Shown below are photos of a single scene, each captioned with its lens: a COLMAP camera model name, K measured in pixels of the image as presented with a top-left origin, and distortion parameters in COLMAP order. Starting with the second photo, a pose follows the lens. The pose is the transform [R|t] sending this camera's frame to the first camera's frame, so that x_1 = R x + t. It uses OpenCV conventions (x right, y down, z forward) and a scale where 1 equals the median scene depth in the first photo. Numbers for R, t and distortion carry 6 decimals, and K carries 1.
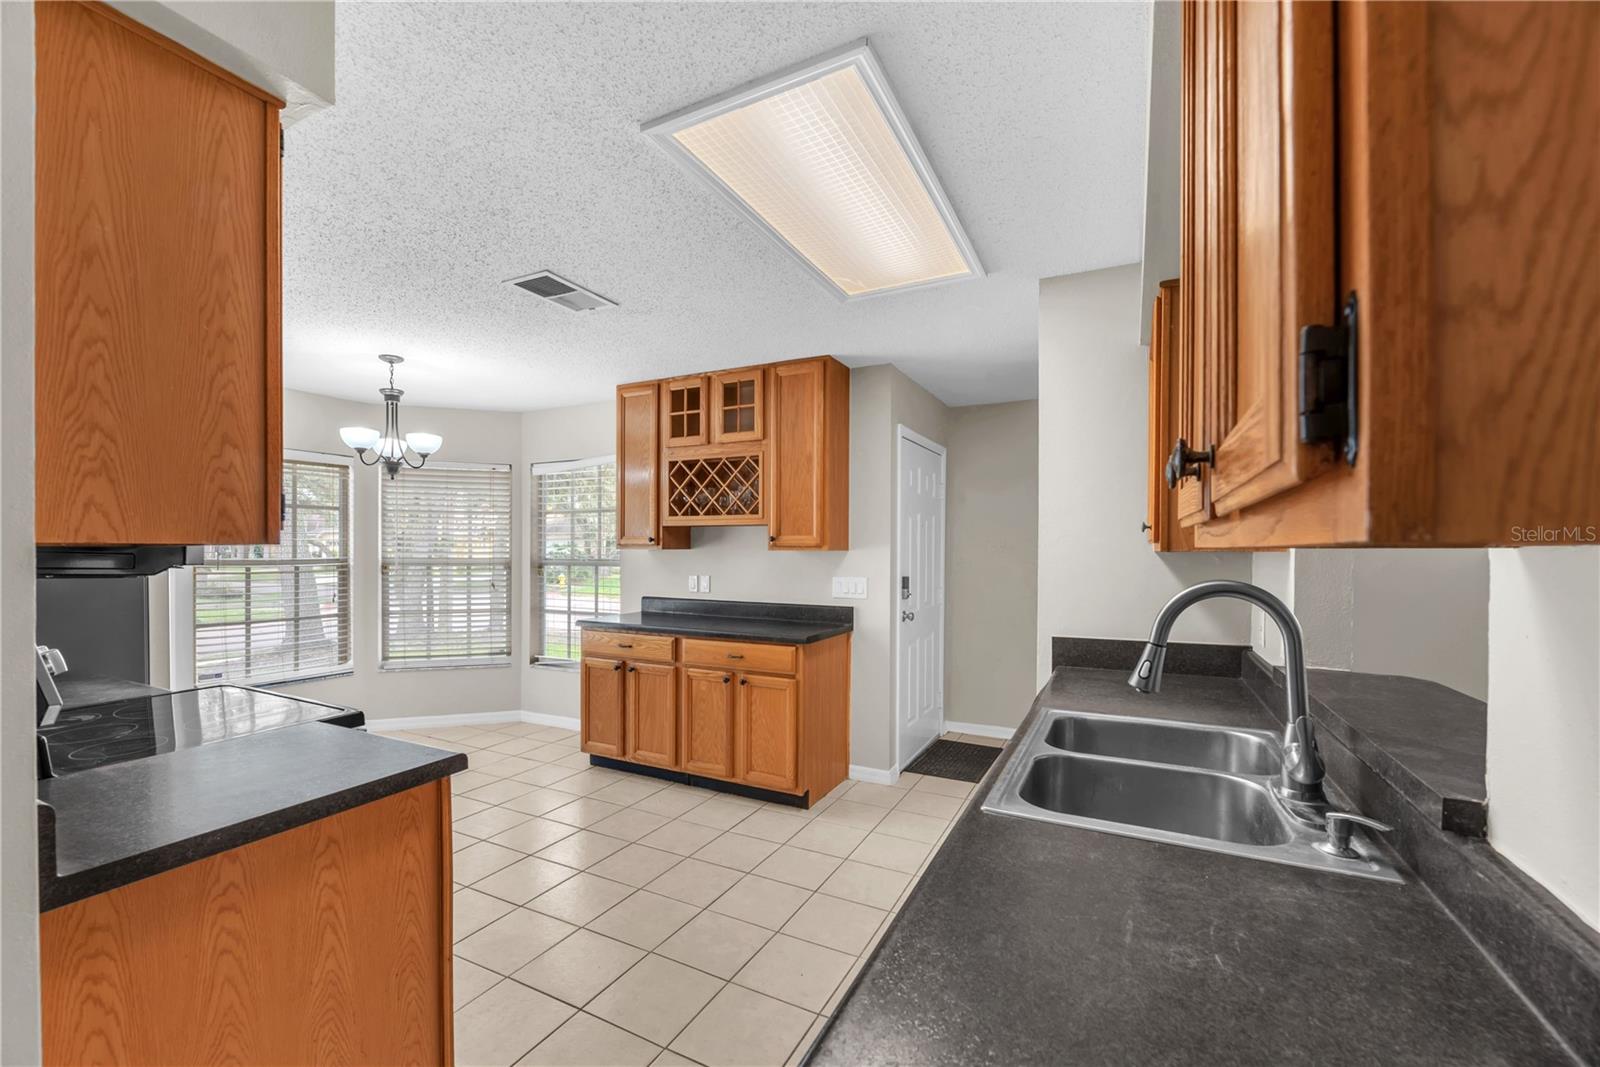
lens RADIAL K [[661.4, 0, 798.4], [0, 661.4, 557.6], [0, 0, 1]] dist [-0.004387, -0.000005]
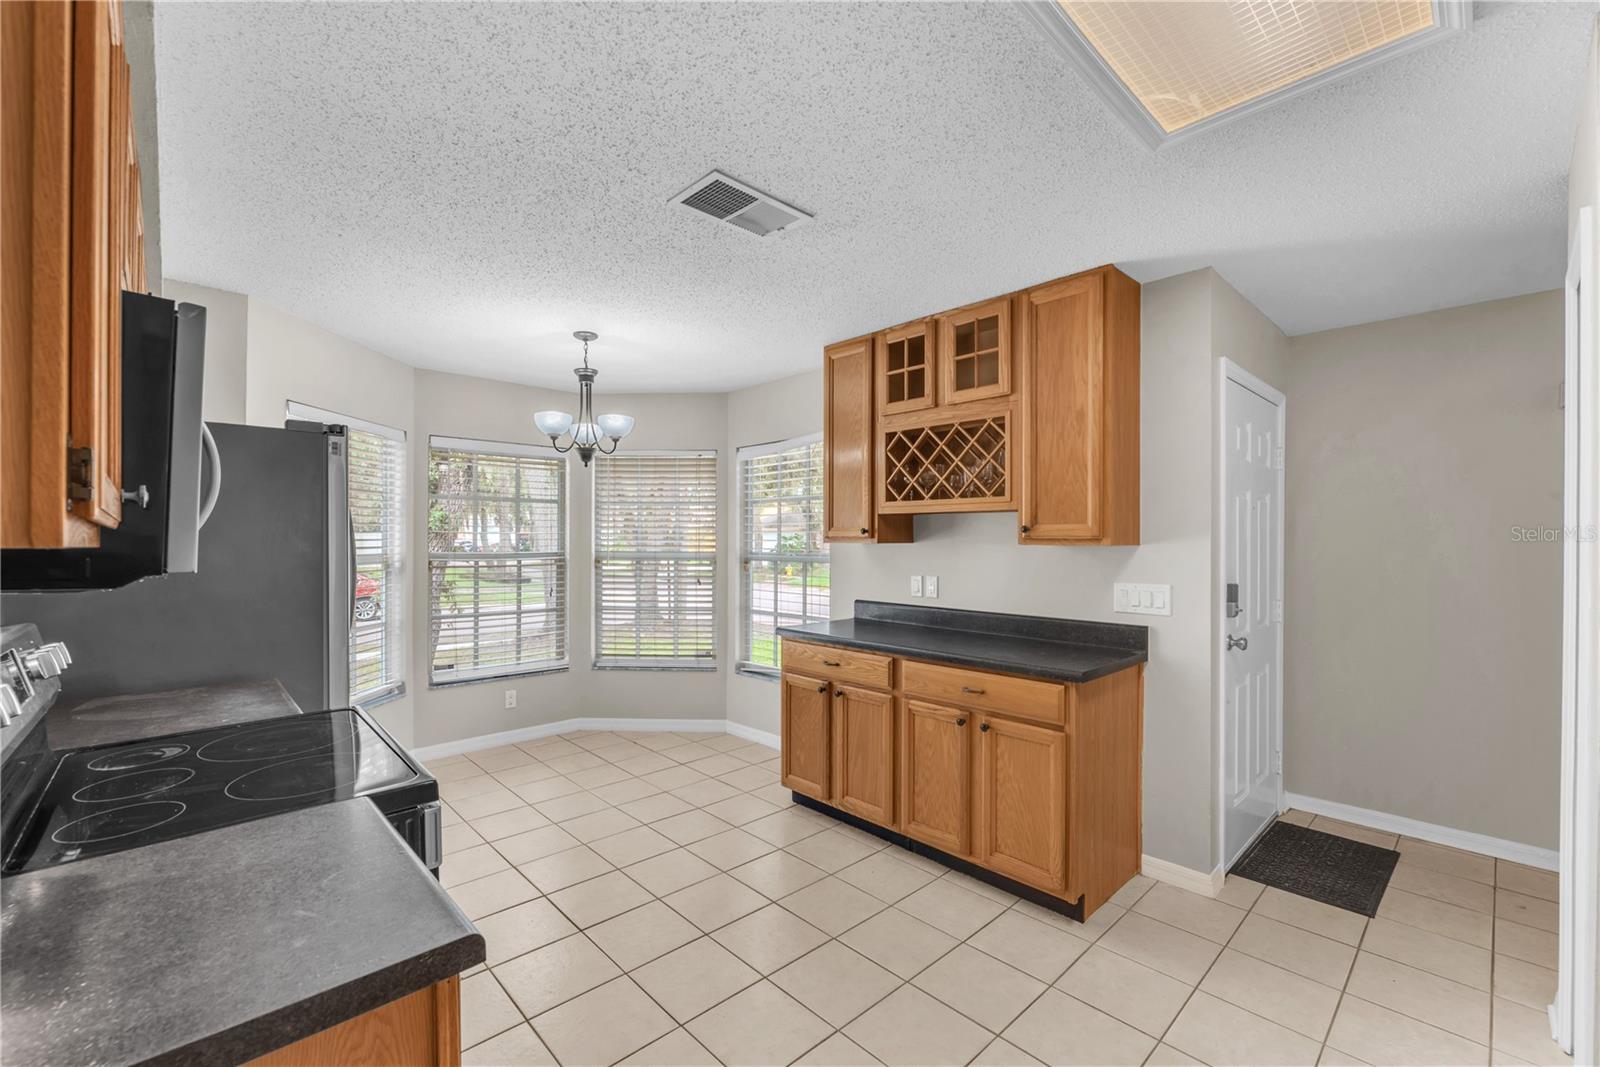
lens RADIAL K [[661.4, 0, 800.0], [0, 661.4, 536.5], [0, 0, 1]] dist [-0.004387, -0.000005]
pose [[0.944463, -0.003967, -0.328593, -0.033204], [-0.001707, 0.999854, -0.016977, -0.007497], [0.328613, 0.016595, 0.944319, 0.225761]]
